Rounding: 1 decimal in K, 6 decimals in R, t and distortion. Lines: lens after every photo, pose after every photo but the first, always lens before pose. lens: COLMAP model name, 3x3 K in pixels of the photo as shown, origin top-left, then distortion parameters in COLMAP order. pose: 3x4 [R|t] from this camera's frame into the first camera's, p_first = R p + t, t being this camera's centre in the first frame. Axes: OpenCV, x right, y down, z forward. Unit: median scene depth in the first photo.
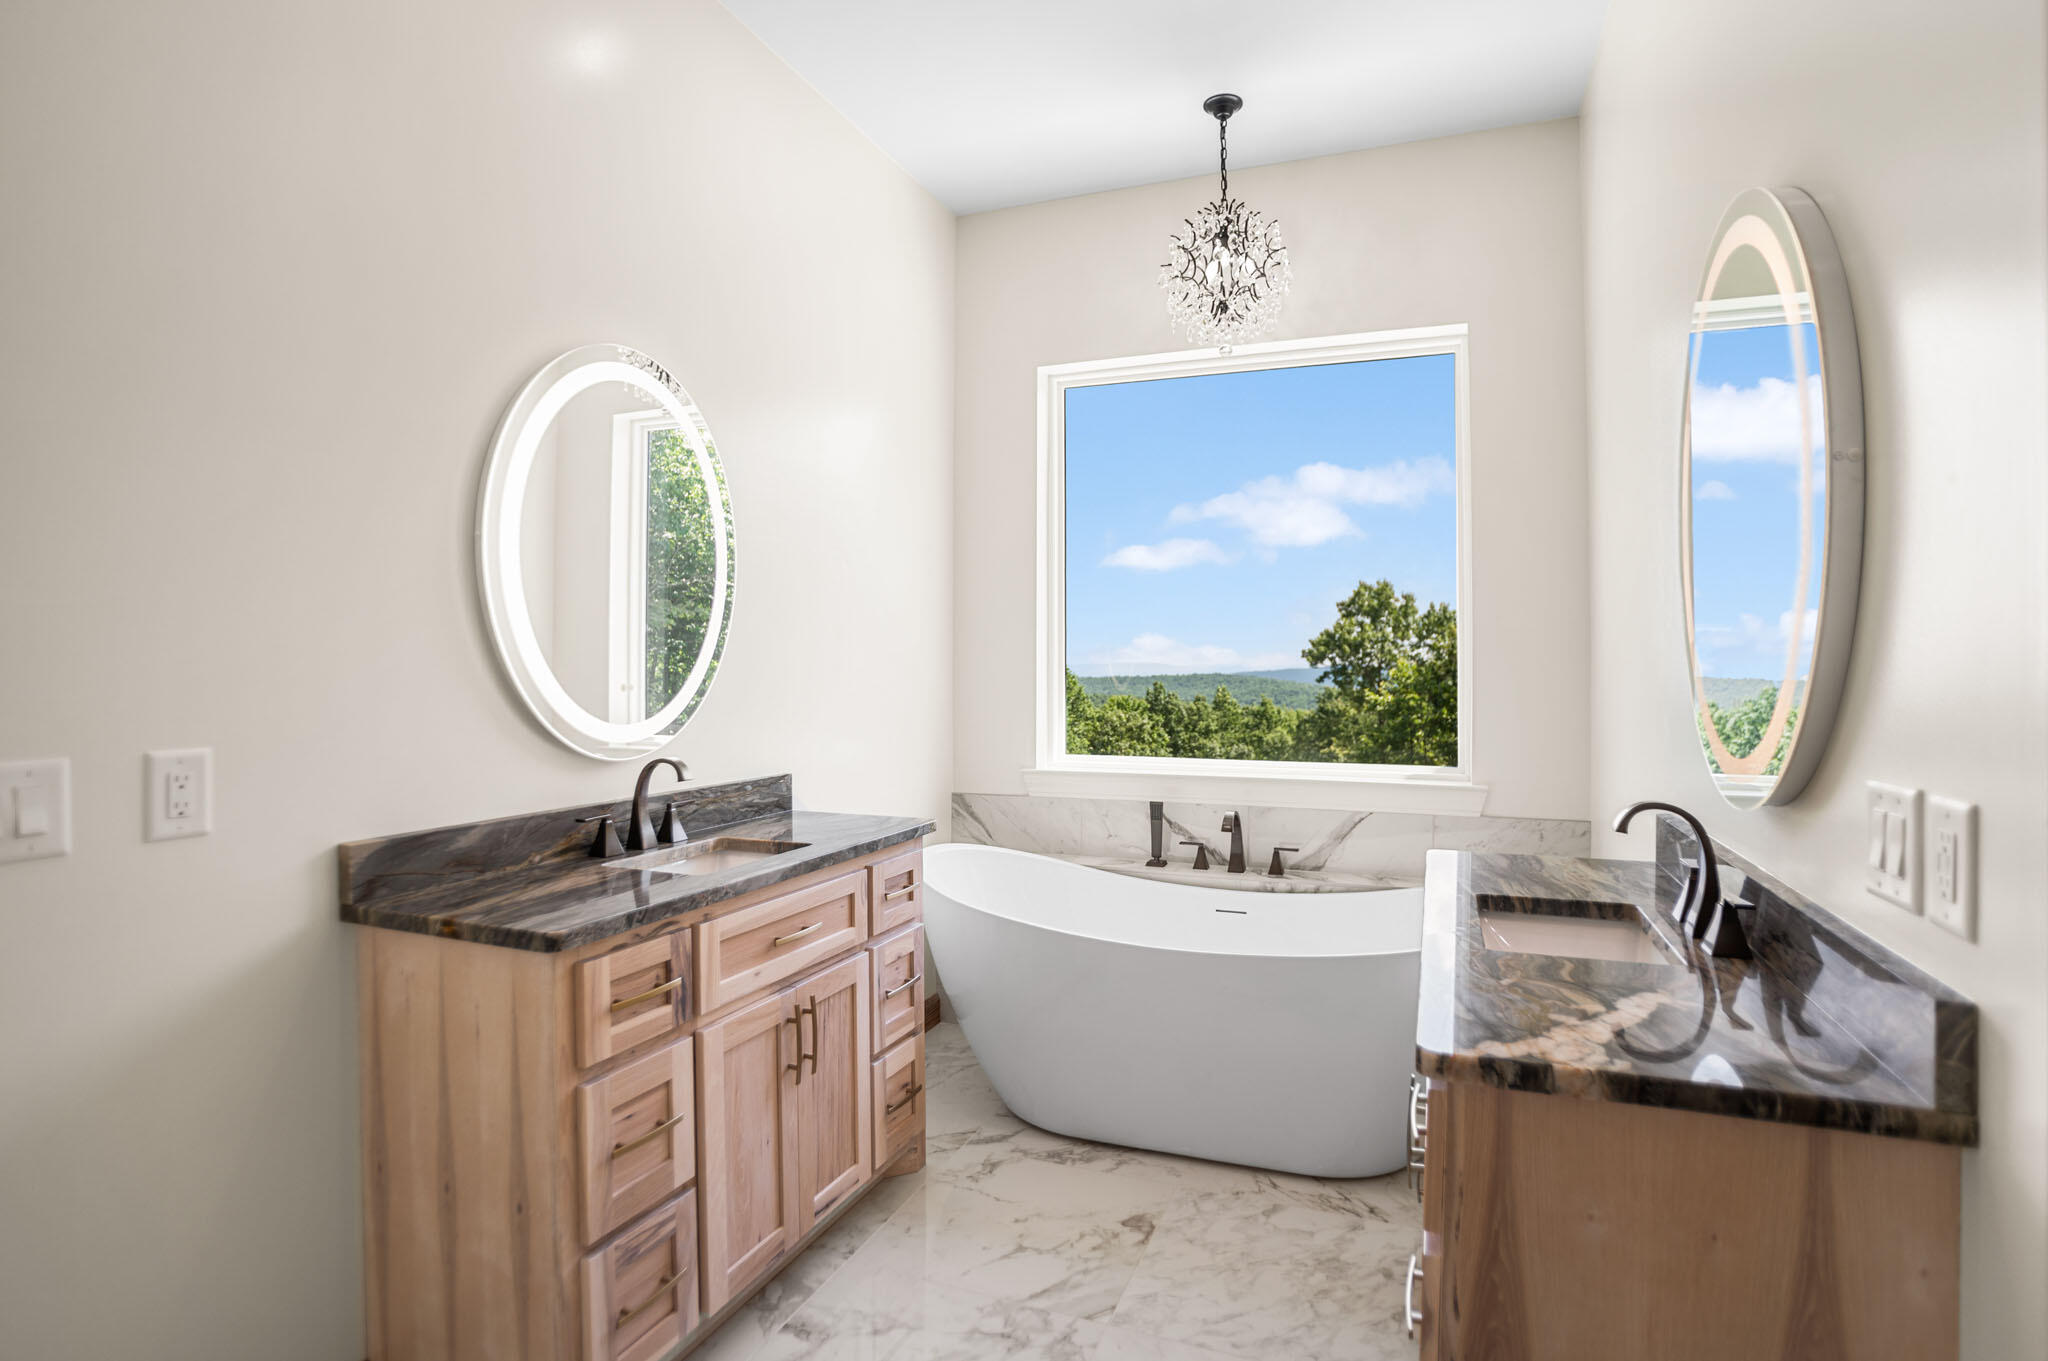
lens RADIAL K [[1022.6, 0, 1015.5], [0, 1022.6, 648.1], [0, 0, 1]] dist [-0.082751, 0.032293]
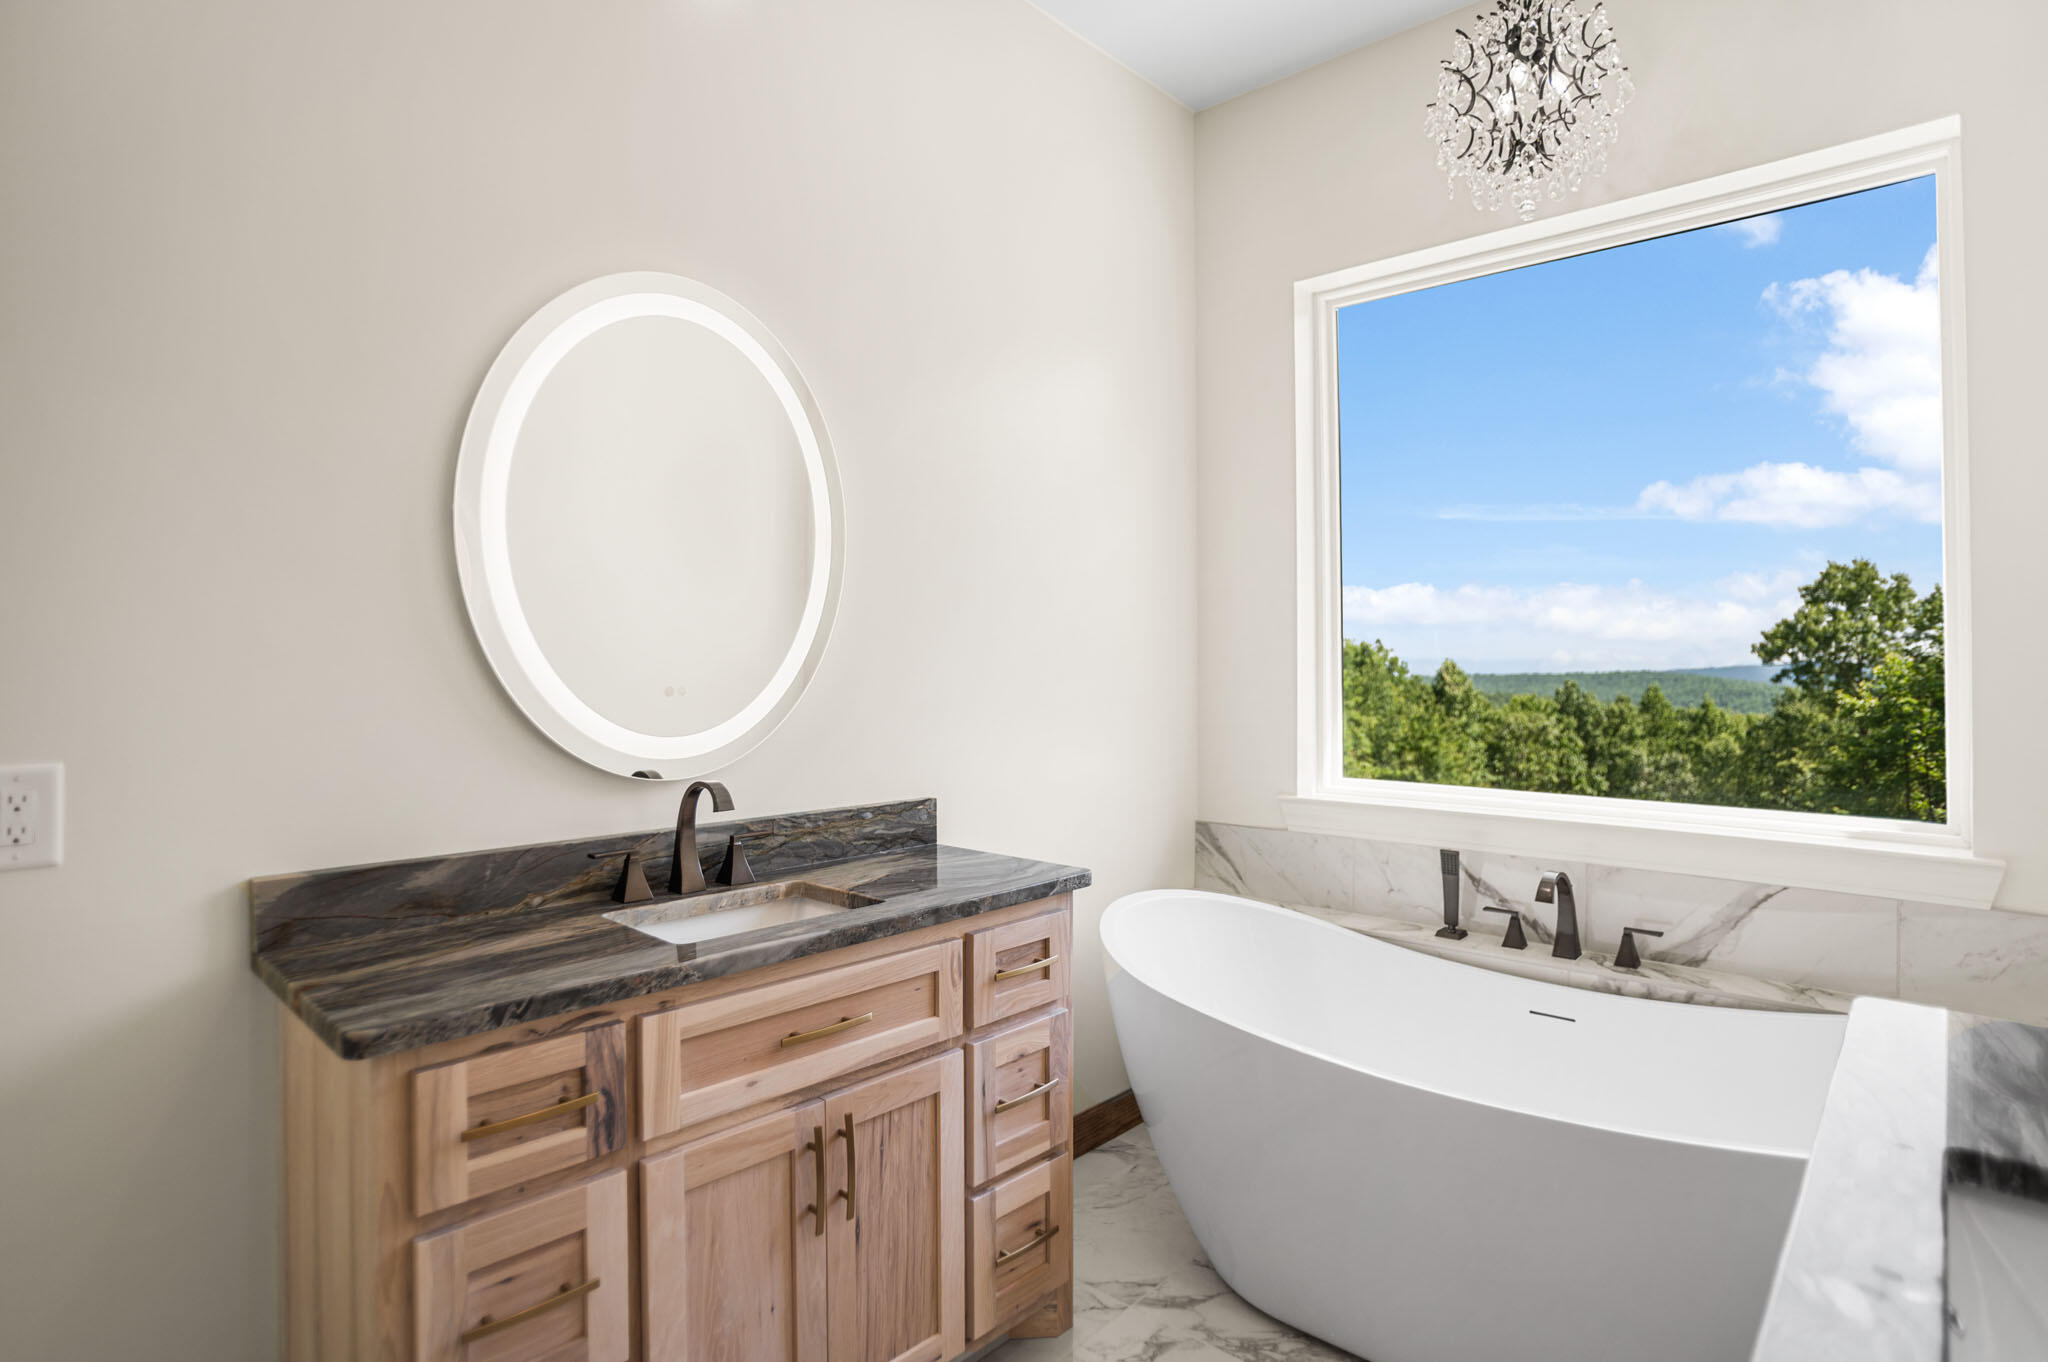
lens RADIAL K [[1035.3, 0, 1035.7], [0, 1035.3, 638.6], [0, 0, 1]] dist [-0.078429, 0.032812]
pose [[0.940149, -0.006830, -0.340696, 0.151386], [0.004946, 0.999967, -0.006395, 0.002878], [0.340728, 0.004327, 0.940152, 0.289833]]
